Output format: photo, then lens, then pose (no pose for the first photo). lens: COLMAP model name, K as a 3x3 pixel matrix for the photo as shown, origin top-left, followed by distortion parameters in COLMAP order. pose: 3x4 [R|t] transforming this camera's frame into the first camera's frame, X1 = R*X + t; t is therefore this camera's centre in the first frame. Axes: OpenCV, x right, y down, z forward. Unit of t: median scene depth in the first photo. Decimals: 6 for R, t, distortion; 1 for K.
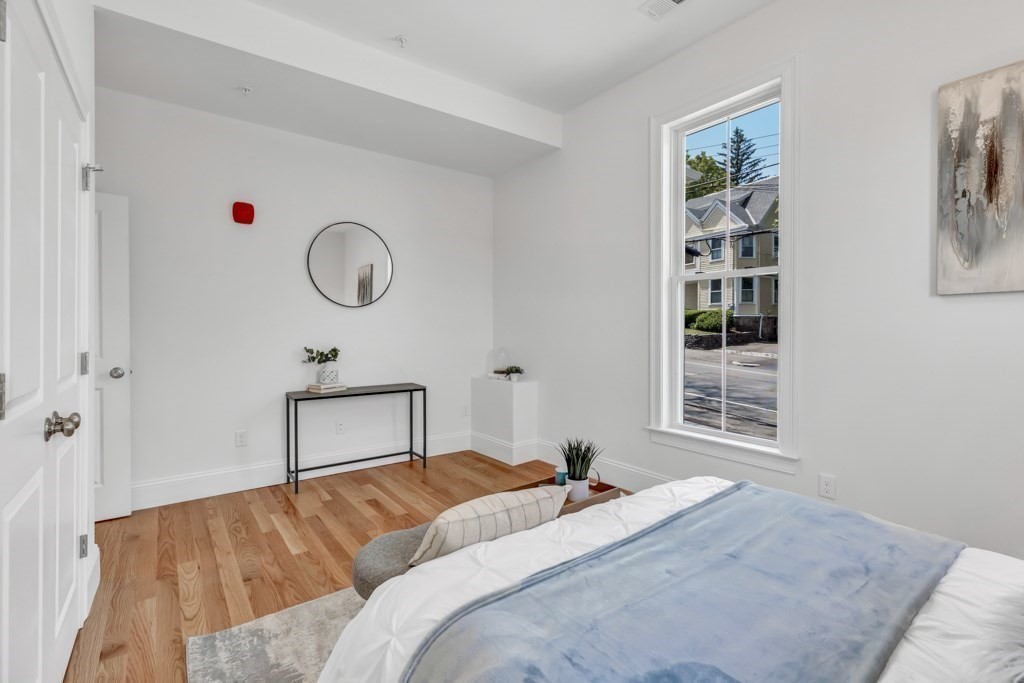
lens RADIAL K [[473.4, 0, 515.7], [0, 473.4, 332.0], [0, 0, 1]] dist [0.001042, -0.000008]
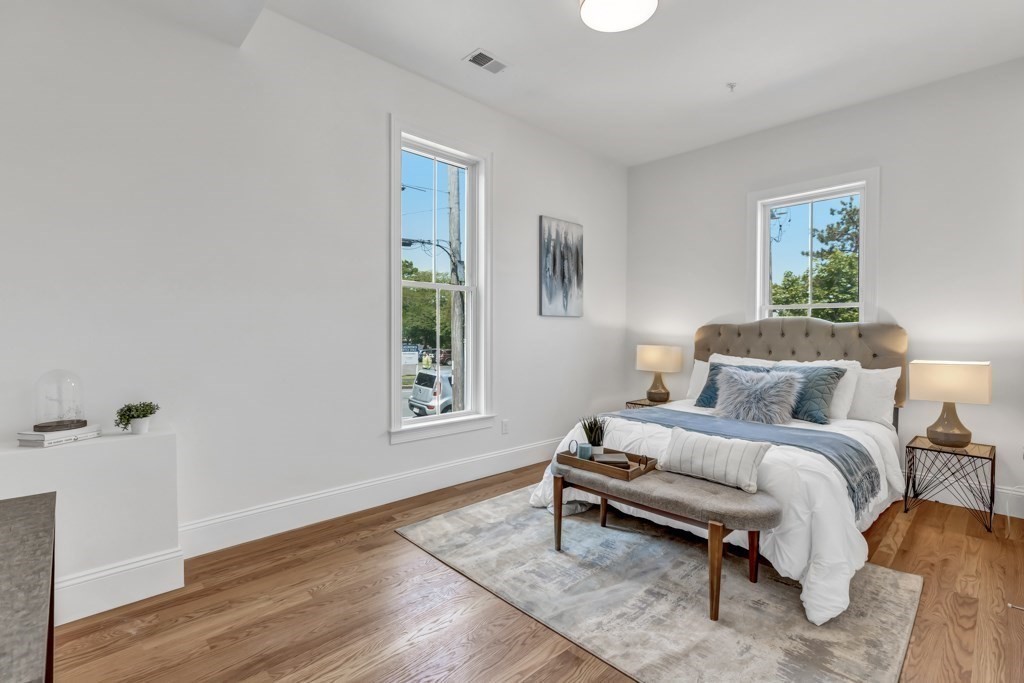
lens RADIAL K [[473.4, 0, 515.7], [0, 473.4, 332.0], [0, 0, 1]] dist [0.001042, -0.000008]
pose [[-0.133677, 0.002389, 0.991022, -1.130992], [0.004180, 0.999990, -0.001847, 0.000159], [-0.991016, 0.003895, -0.133685, 1.365994]]
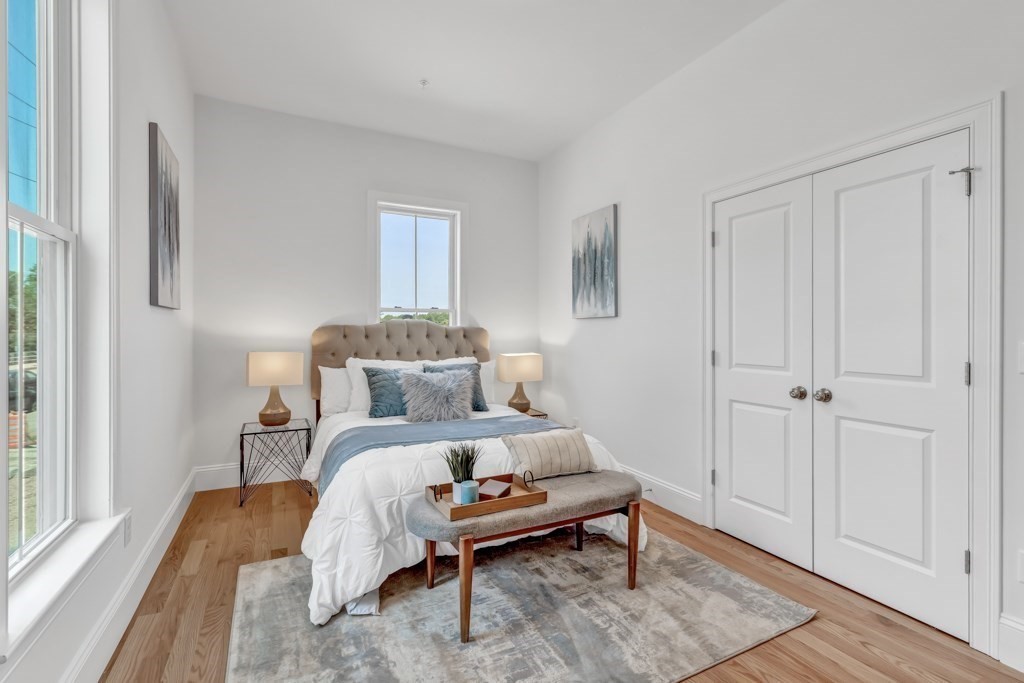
lens RADIAL K [[473.0, 0, 517.5], [0, 473.0, 325.3], [0, 0, 1]] dist [0.012363, 0.000238]
pose [[-0.988290, 0.001157, 0.152586, -0.145566], [0.000129, 0.999977, -0.006748, -0.019887], [-0.152590, -0.006649, -0.988267, 1.970388]]
